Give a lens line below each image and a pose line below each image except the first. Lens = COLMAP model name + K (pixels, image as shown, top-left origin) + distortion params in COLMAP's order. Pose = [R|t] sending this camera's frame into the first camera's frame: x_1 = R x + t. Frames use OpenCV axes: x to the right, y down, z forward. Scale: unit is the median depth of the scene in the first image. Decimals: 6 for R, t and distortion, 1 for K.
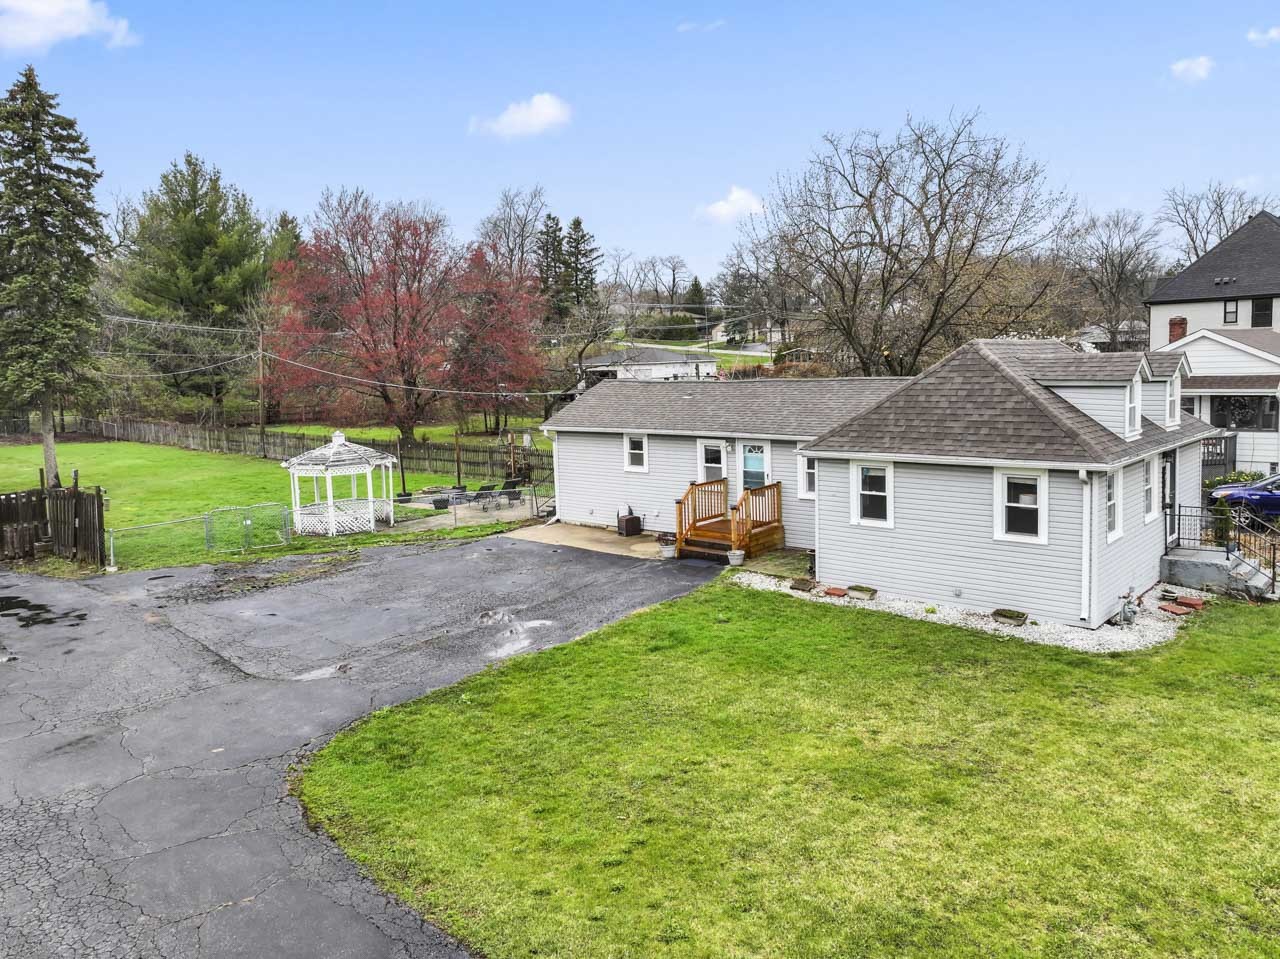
lens RADIAL K [[948.1, 0, 649.9], [0, 948.1, 443.0], [0, 0, 1]] dist [0.004143, -0.002709]
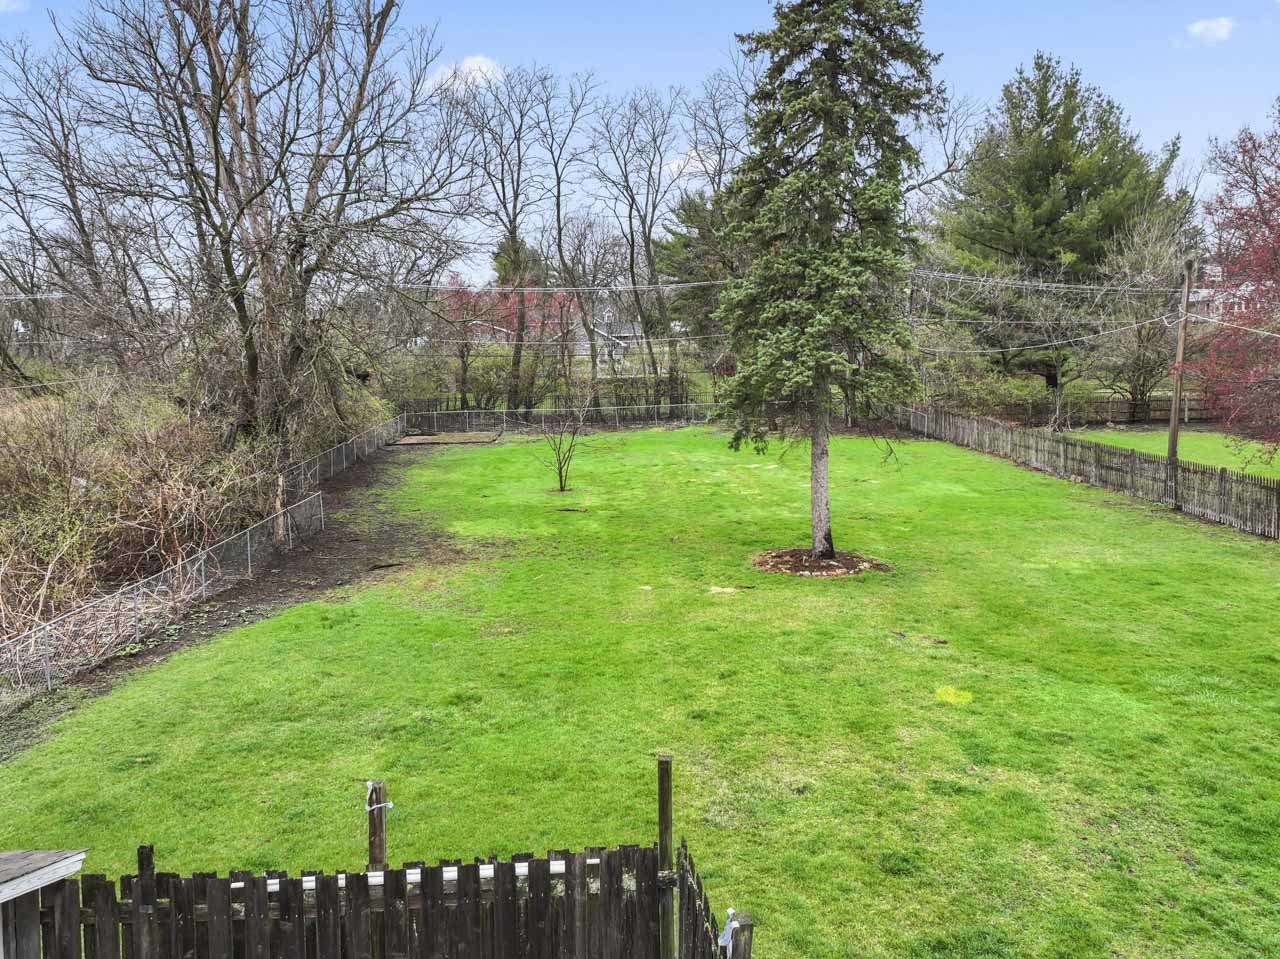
lens RADIAL K [[943.0, 0, 644.0], [0, 943.0, 392.2], [0, 0, 1]] dist [0.012296, 0.000995]
pose [[0.695643, 0.050088, -0.716639, -0.433283], [-0.065052, 0.997860, 0.006597, -0.064604], [0.715436, 0.042030, 0.697413, 0.751792]]
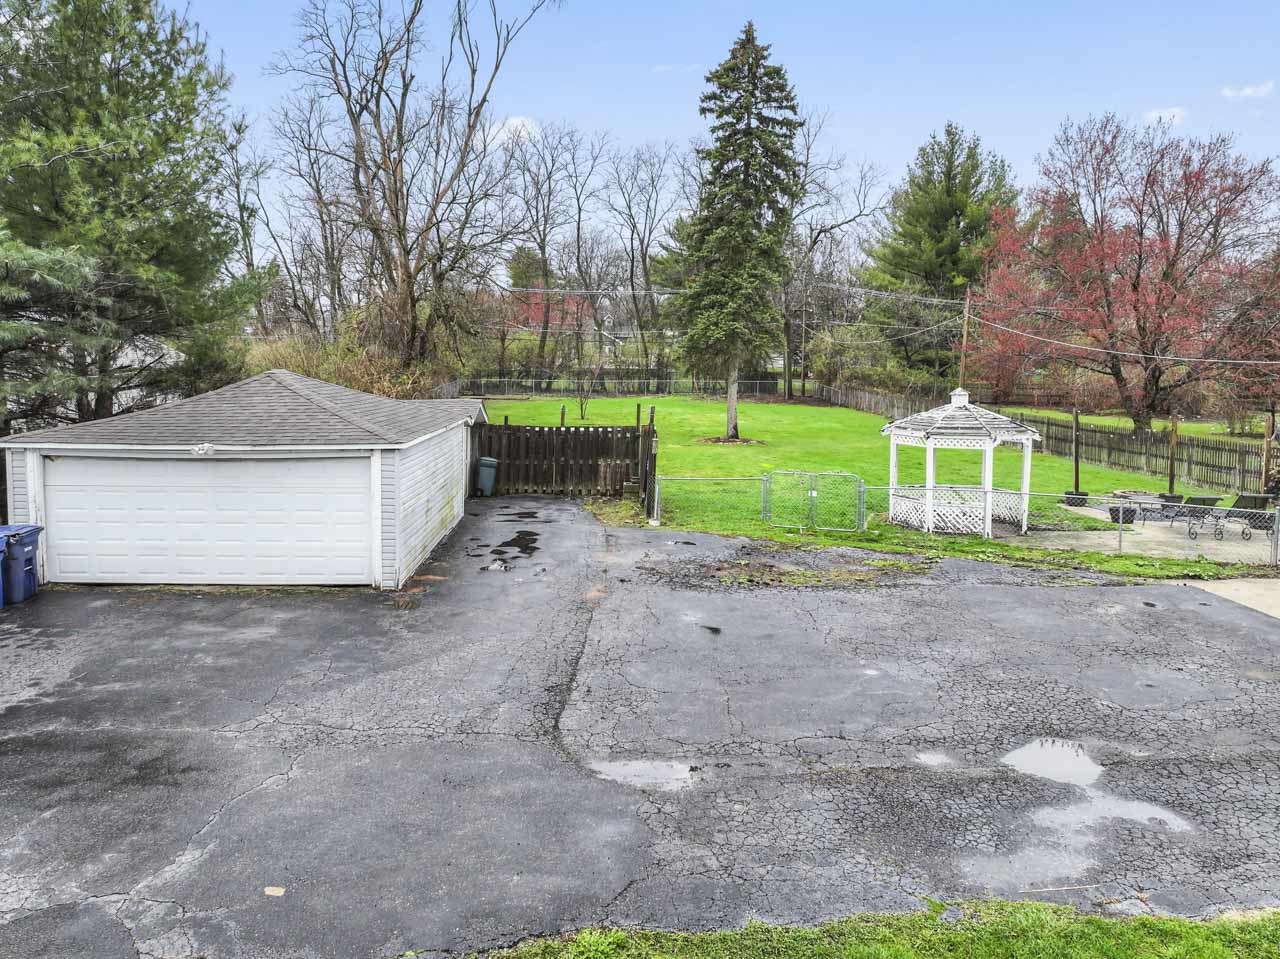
lens RADIAL K [[916.6, 0, 618.8], [0, 916.6, 415.1], [0, 0, 1]] dist [0.005169, 0.002042]
pose [[0.678376, 0.085430, -0.729731, 0.003867], [-0.100030, 0.994708, 0.023460, 0.016912], [0.727874, 0.057080, 0.683331, 0.339684]]
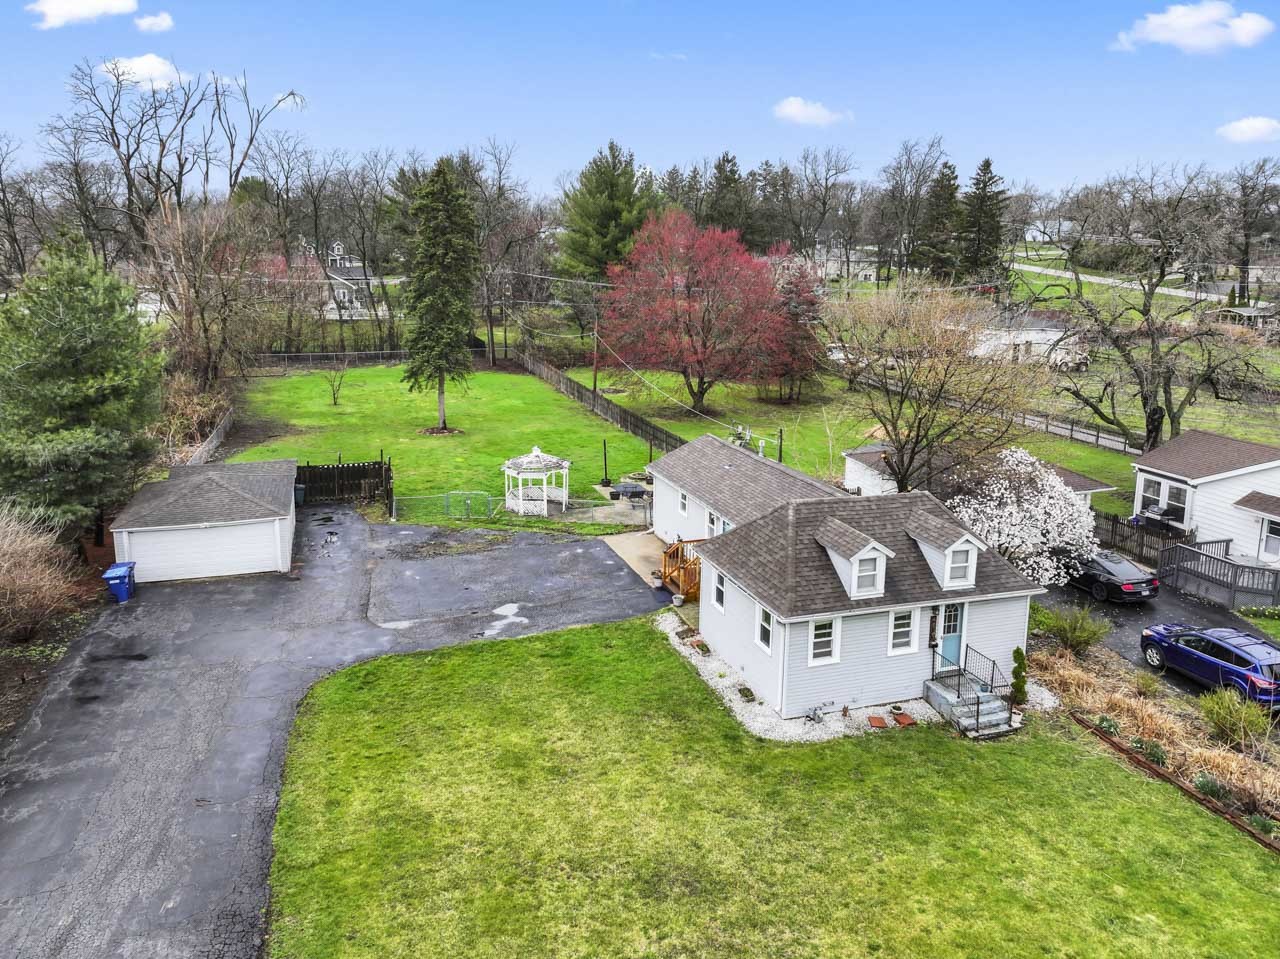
lens RADIAL K [[916.6, 0, 618.8], [0, 916.6, 415.1], [0, 0, 1]] dist [0.005169, 0.002042]
pose [[0.857502, 0.131248, -0.497458, 0.518895], [-0.084078, 0.989663, 0.116179, -0.246656], [0.507564, -0.057798, 0.859673, -0.207812]]
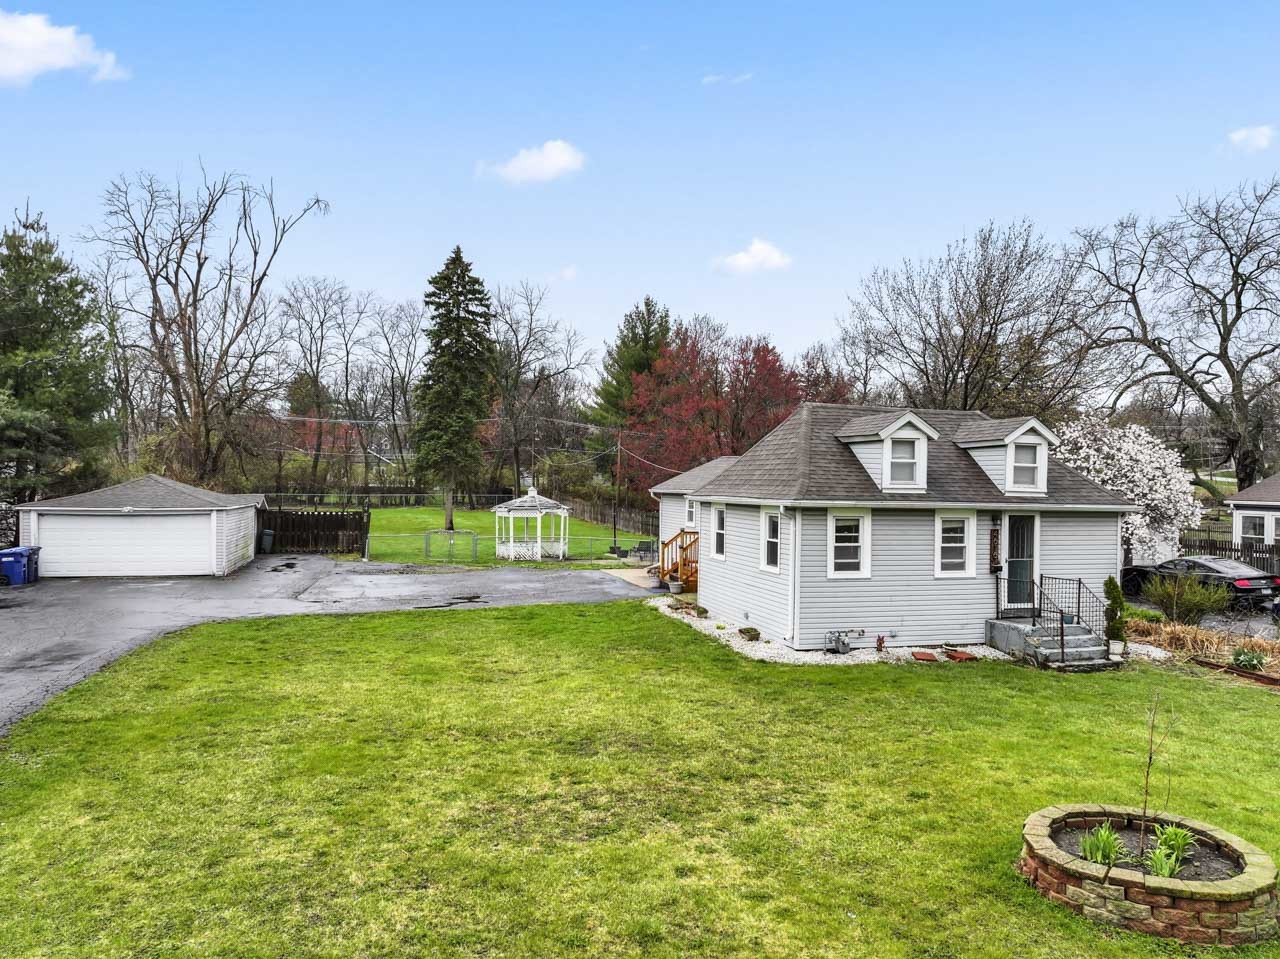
lens RADIAL K [[907.5, 0, 625.7], [0, 907.5, 496.5], [0, 0, 1]] dist [0.001732, 0.002285]
pose [[0.831786, 0.051524, -0.552700, 0.506809], [-0.090866, 0.994891, -0.044001, 0.046399], [0.547609, 0.086821, 0.832218, -0.013948]]
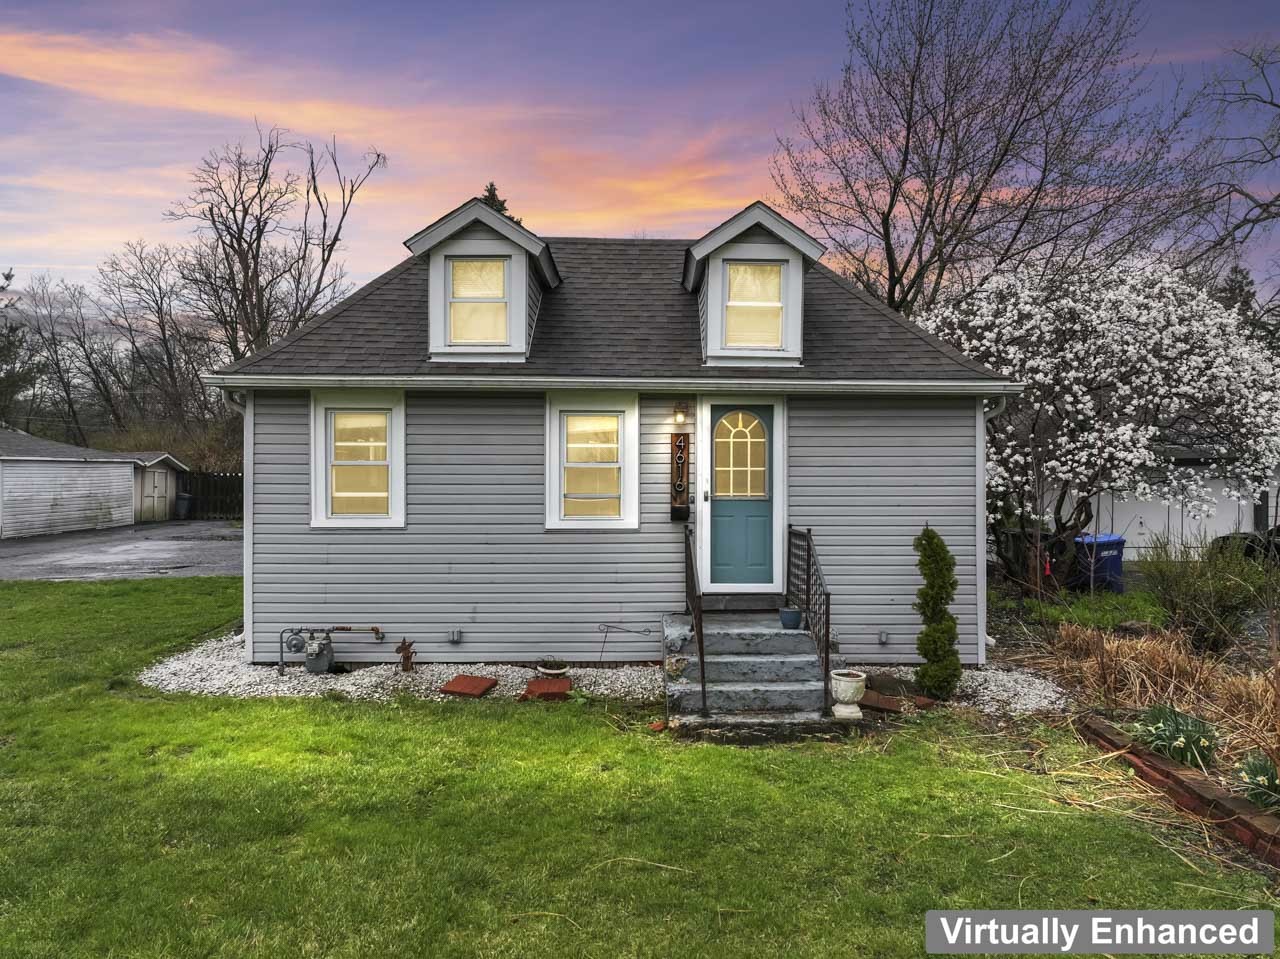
lens RADIAL K [[905.4, 0, 640.0], [0, 905.4, 479.5], [0, 0, 1]] dist [0.005766, 0.004333]
pose [[0.671361, 0.040985, -0.739996, 0.598475], [-0.089693, 0.995624, -0.026231, 0.043369], [0.735683, 0.083983, 0.672099, 0.451211]]
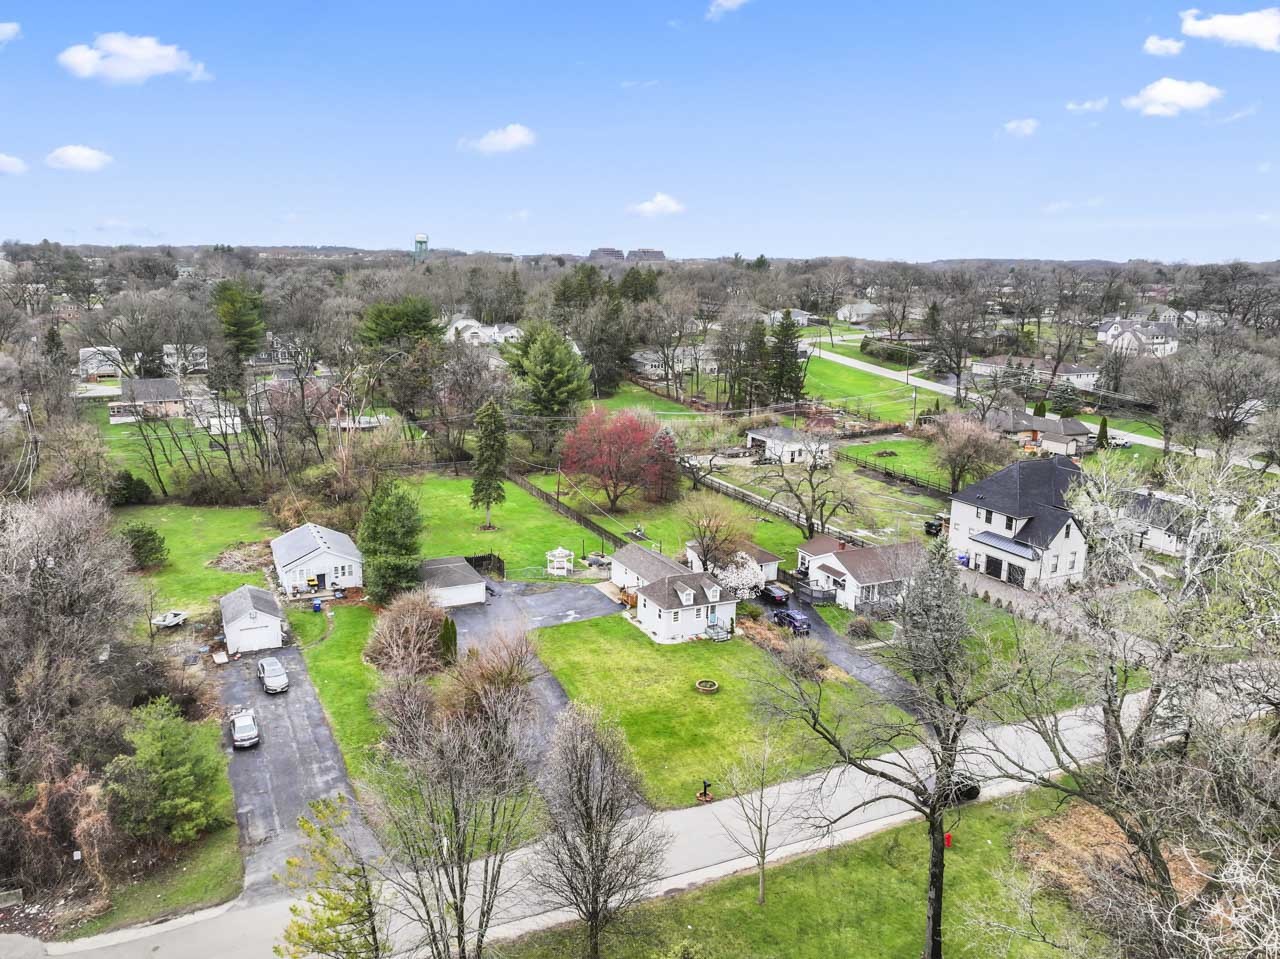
lens RADIAL K [[906.1, 0, 578.9], [0, 906.1, 478.4], [0, 0, 1]] dist [0.005328, 0.005030]
pose [[0.905920, 0.139170, -0.399926, 1.115480], [-0.081591, 0.984120, 0.157639, -0.838917], [0.415514, -0.110178, 0.902889, -2.135370]]
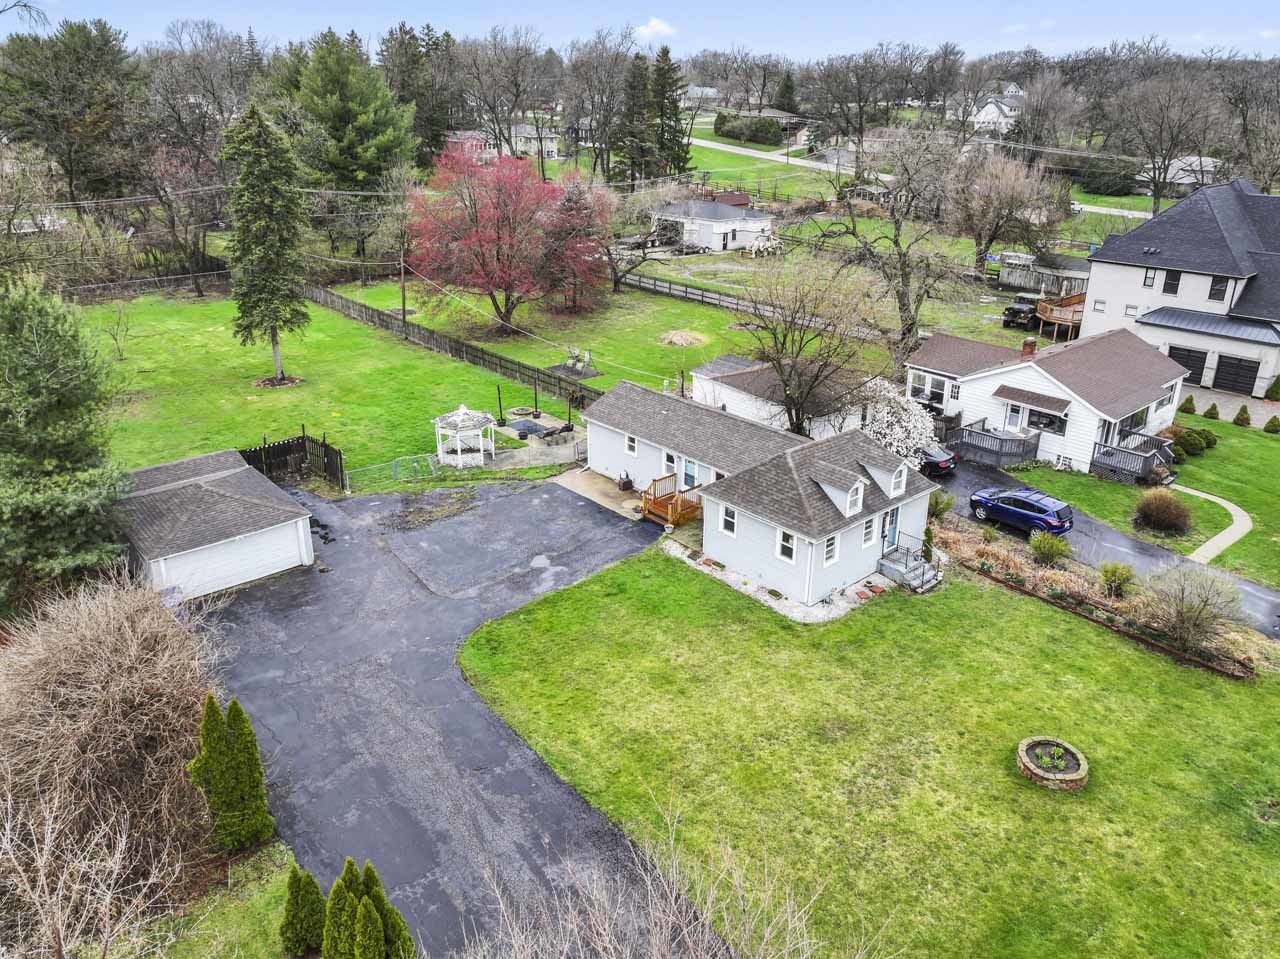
lens RADIAL K [[908.9, 0, 635.0], [0, 908.9, 445.0], [0, 0, 1]] dist [0.011356, -0.000474]
pose [[0.991427, 0.082962, -0.100943, 0.144927], [-0.052726, 0.960889, 0.271868, -0.400181], [0.119550, -0.264215, 0.957026, -0.533440]]
